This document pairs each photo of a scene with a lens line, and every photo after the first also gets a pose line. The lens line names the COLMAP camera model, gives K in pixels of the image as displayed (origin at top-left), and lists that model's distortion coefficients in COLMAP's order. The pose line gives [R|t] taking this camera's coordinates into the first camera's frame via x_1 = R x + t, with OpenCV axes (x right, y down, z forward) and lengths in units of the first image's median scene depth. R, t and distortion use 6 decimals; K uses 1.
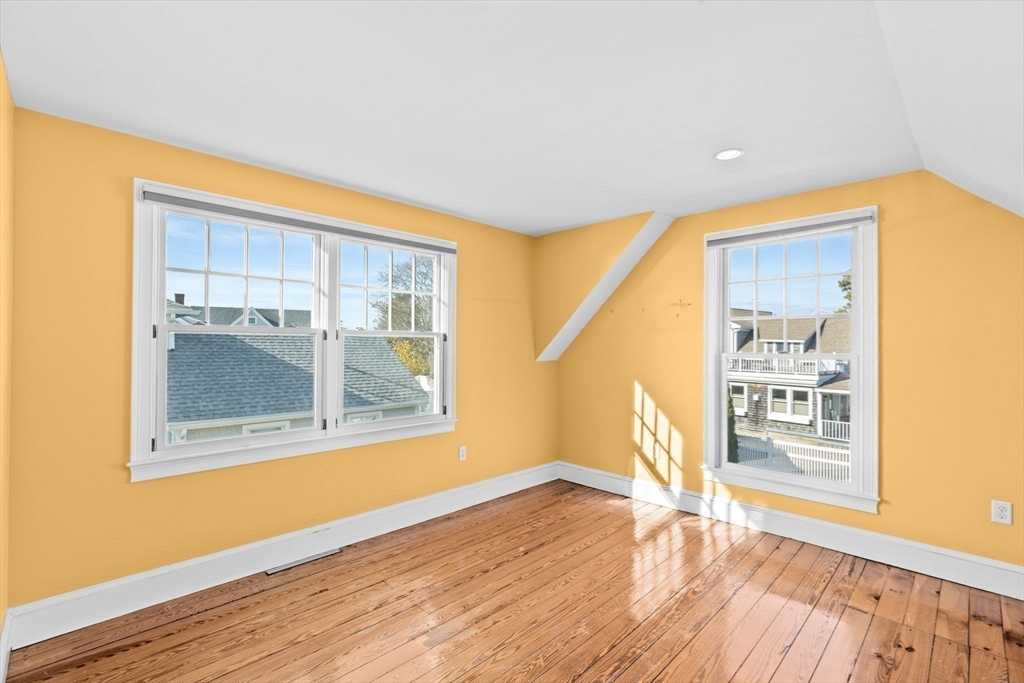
lens RADIAL K [[464.0, 0, 515.8], [0, 464.0, 341.1], [0, 0, 1]] dist [-0.005828, 0.003413]
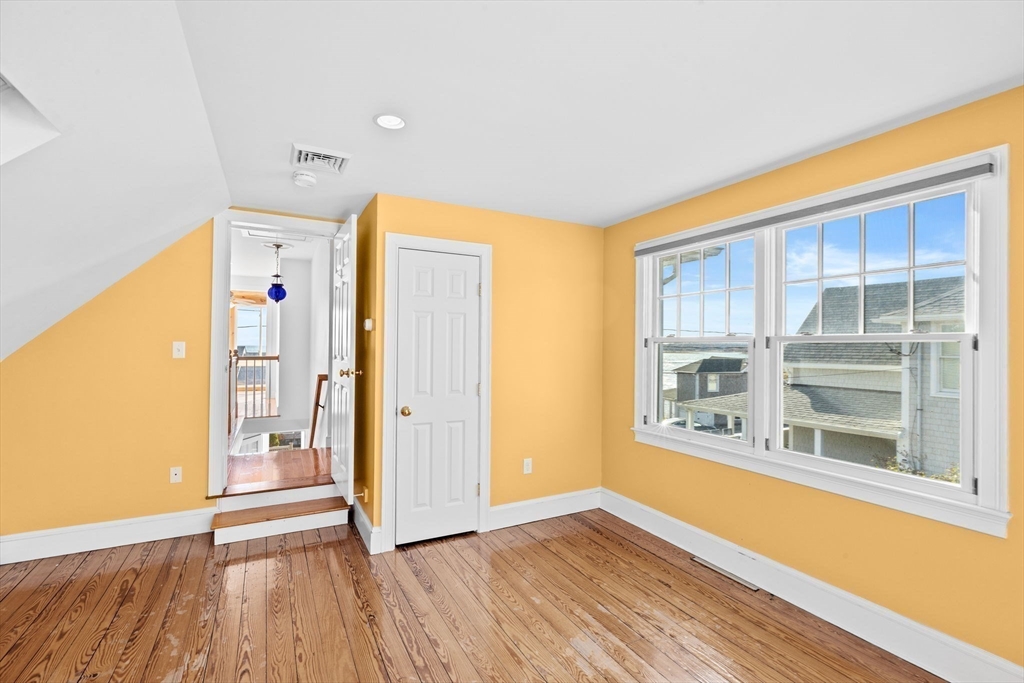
lens RADIAL K [[464.0, 0, 515.7], [0, 464.0, 345.6], [0, 0, 1]] dist [-0.005828, 0.003413]
pose [[-0.293805, -0.013395, -0.955771, 0.715657], [-0.007514, 0.999903, -0.011704, 0.007041], [0.955836, 0.003743, -0.293878, 0.993527]]
